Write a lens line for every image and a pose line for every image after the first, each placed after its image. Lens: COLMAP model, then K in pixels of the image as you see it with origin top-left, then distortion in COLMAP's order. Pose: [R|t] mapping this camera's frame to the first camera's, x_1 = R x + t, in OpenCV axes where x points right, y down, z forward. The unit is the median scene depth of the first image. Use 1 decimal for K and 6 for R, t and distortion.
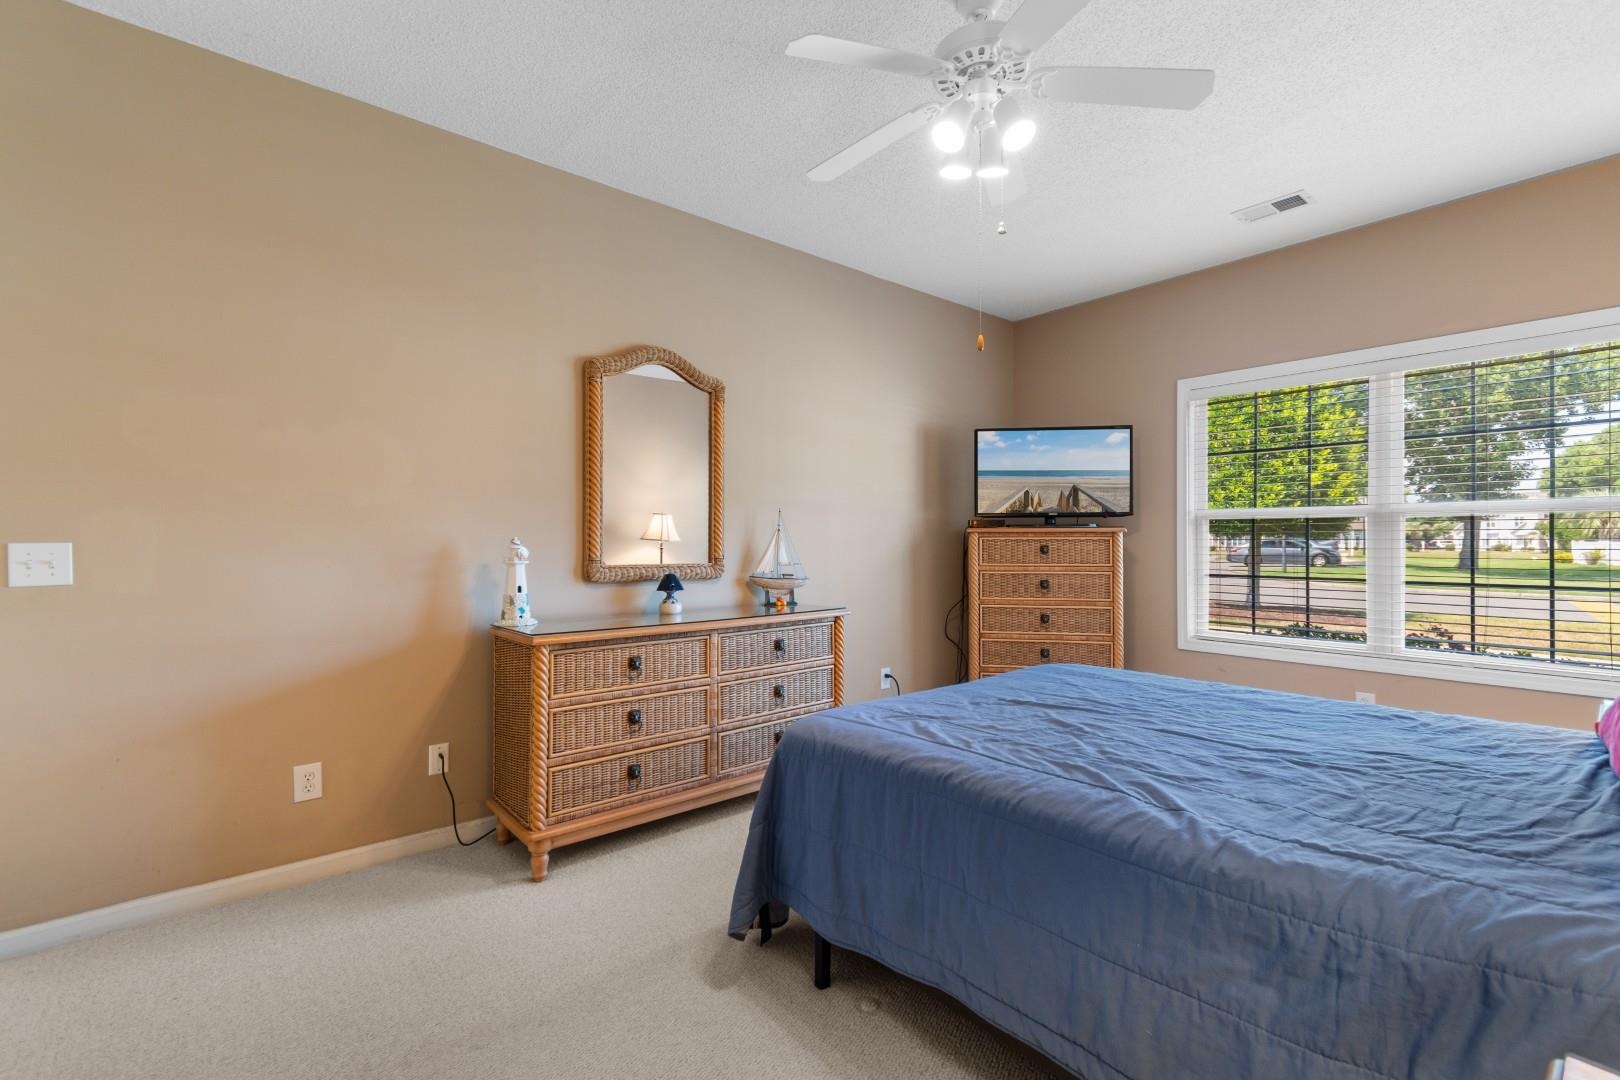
lens RADIAL K [[721.9, 0, 815.2], [0, 721.9, 549.6], [0, 0, 1]] dist [0.001380, -0.000364]
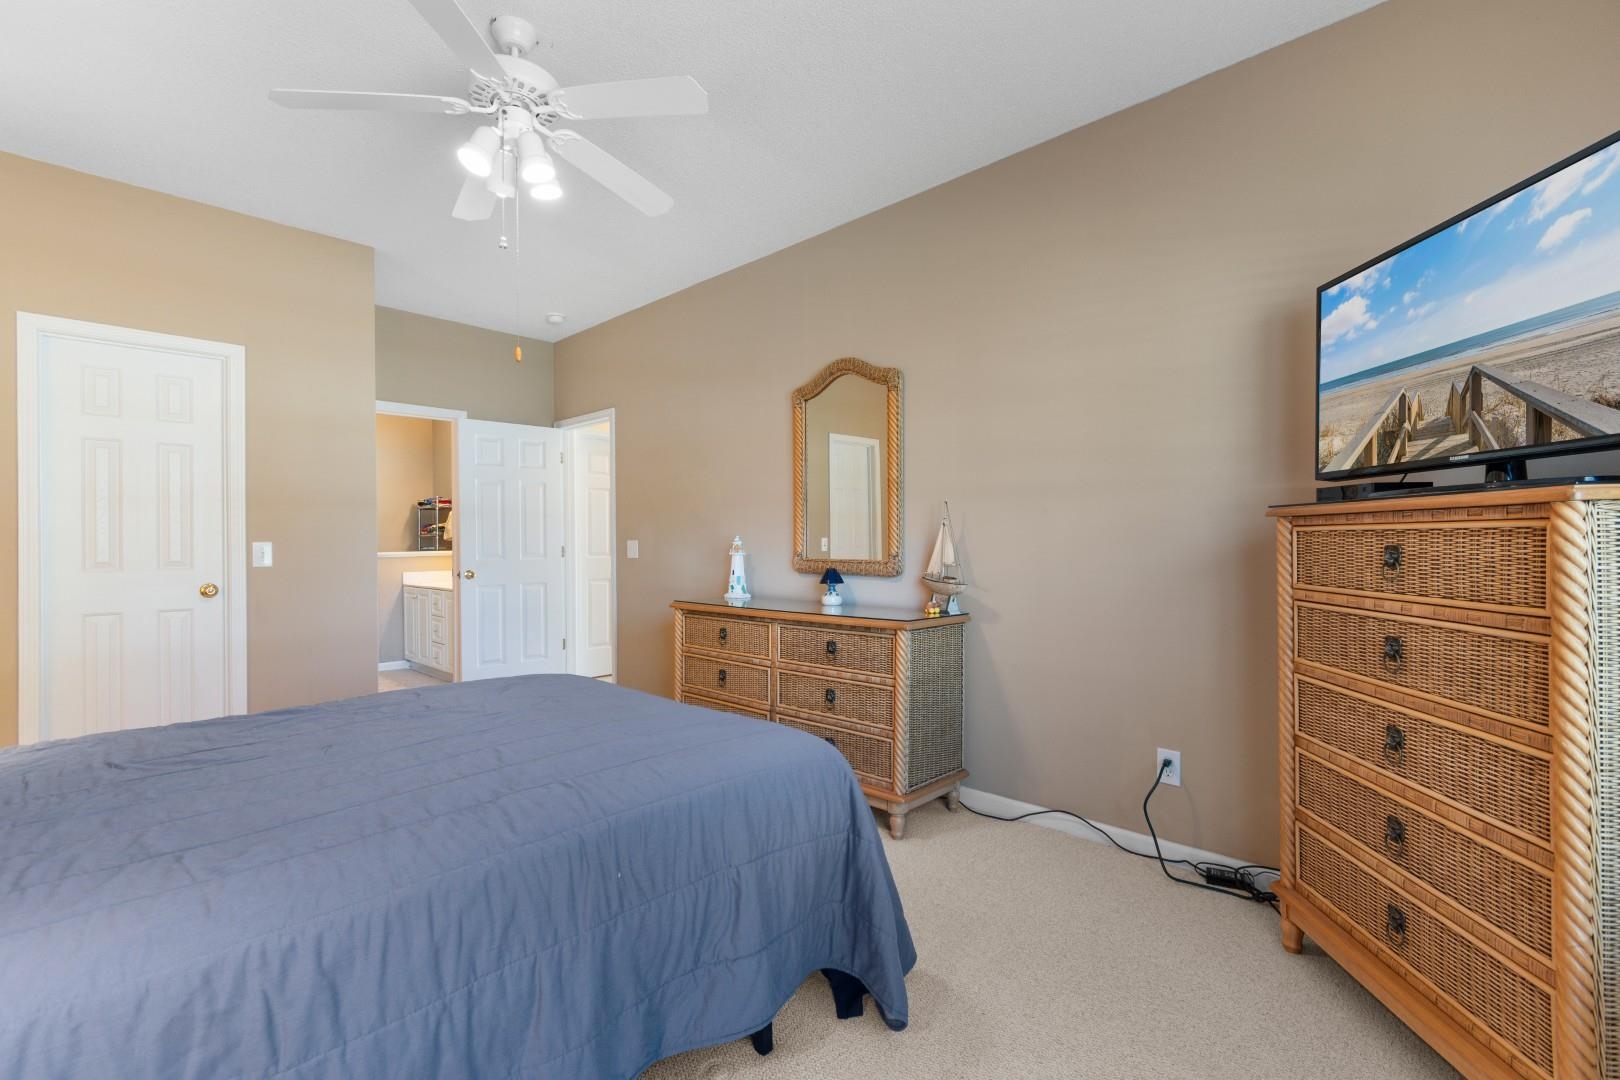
lens RADIAL K [[730.8, 0, 810.0], [0, 730.8, 540.0], [0, 0, 1]] dist [0.003099, 0.000115]
pose [[0.091897, 0.007822, -0.995738, 0.869697], [0.000849, 0.999968, 0.007934, -0.015887], [0.995768, -0.001574, 0.091888, 0.851740]]
